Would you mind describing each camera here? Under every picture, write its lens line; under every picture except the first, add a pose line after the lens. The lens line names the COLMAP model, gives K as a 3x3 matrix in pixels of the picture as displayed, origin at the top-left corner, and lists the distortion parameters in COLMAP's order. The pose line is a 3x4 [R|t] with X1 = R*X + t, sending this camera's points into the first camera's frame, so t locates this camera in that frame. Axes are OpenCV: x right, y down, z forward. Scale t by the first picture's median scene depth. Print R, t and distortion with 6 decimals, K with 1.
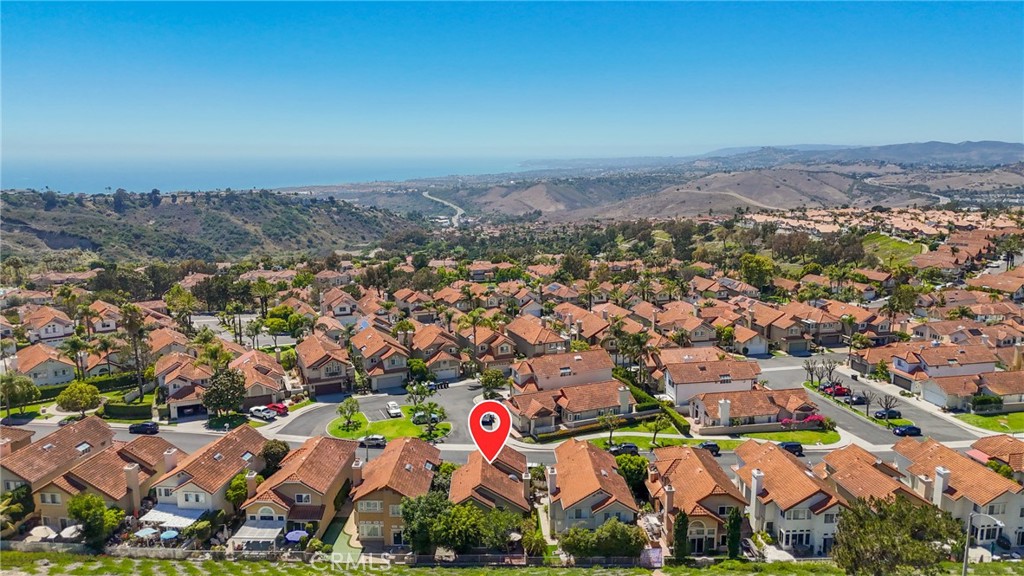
lens RADIAL K [[754.4, 0, 513.4], [0, 754.4, 287.9], [0, 0, 1]] dist [0.069335, -0.057293]
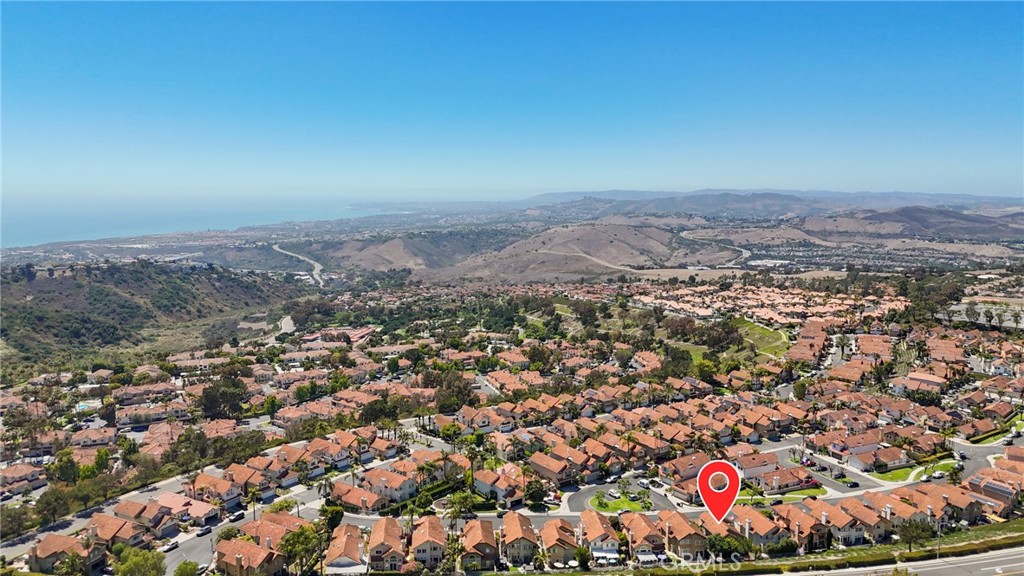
lens RADIAL K [[754.4, 0, 513.4], [0, 754.4, 287.9], [0, 0, 1]] dist [0.069335, -0.057293]
pose [[0.973731, -0.021801, 0.226653, -0.584933], [0.033481, 0.998295, -0.047818, -0.193172], [-0.225224, 0.054151, 0.972801, -0.584030]]
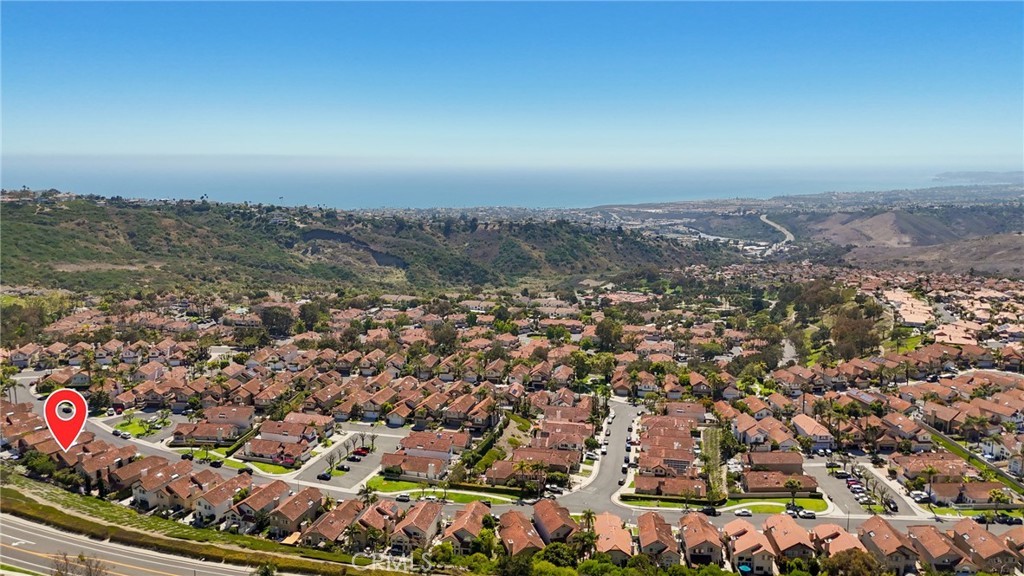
lens RADIAL K [[749.3, 0, 512.0], [0, 749.3, 288.0], [0, 0, 1]] dist [0.144112, -0.219454]
pose [[0.870948, 0.086431, -0.483713, 1.228997], [-0.091187, 0.995739, 0.013734, -0.235953], [0.482839, 0.032147, 0.875119, -0.290394]]
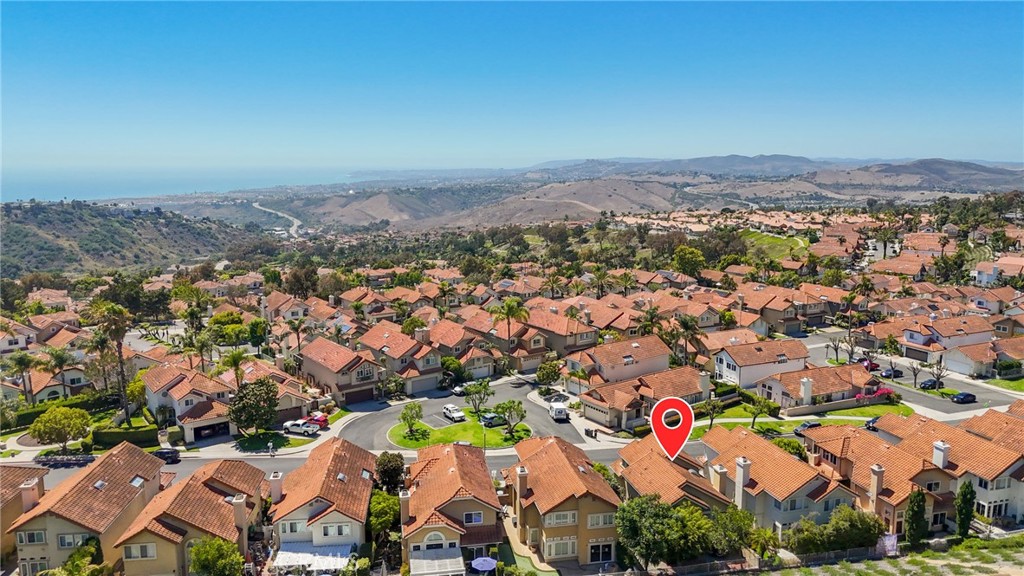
lens RADIAL K [[754.4, 0, 513.4], [0, 754.4, 287.9], [0, 0, 1]] dist [0.069335, -0.057293]
pose [[0.975499, -0.034574, 0.217268, -0.194744], [0.037879, 0.999221, -0.011066, 0.020573], [-0.216717, 0.019024, 0.976049, 0.095444]]
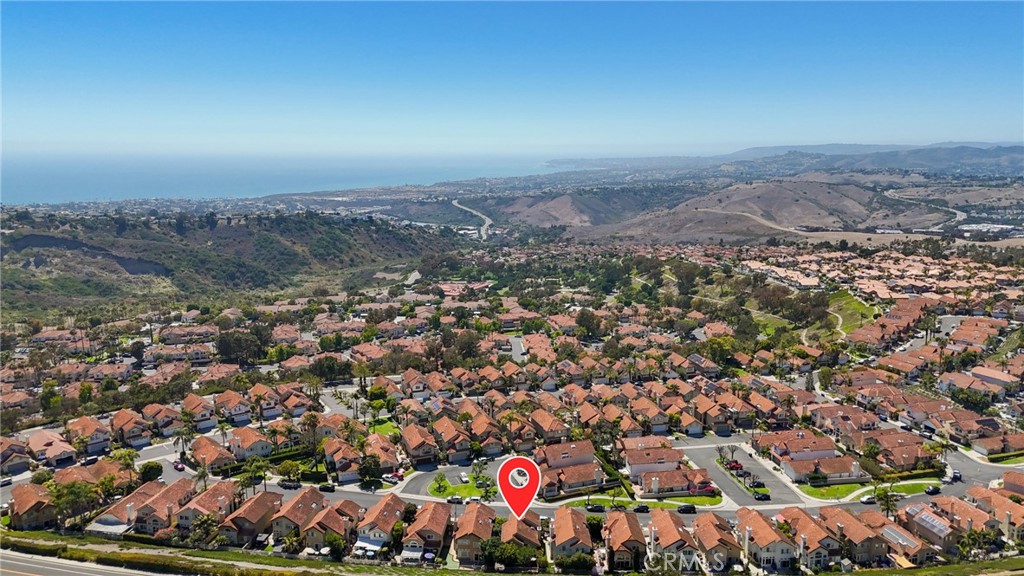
lens RADIAL K [[754.4, 0, 513.4], [0, 754.4, 287.9], [0, 0, 1]] dist [0.069335, -0.057293]
pose [[0.999372, 0.010375, -0.033895, 0.005142], [-0.010187, 0.999932, 0.005709, -0.199474], [0.033952, -0.005360, 0.999409, -0.506085]]
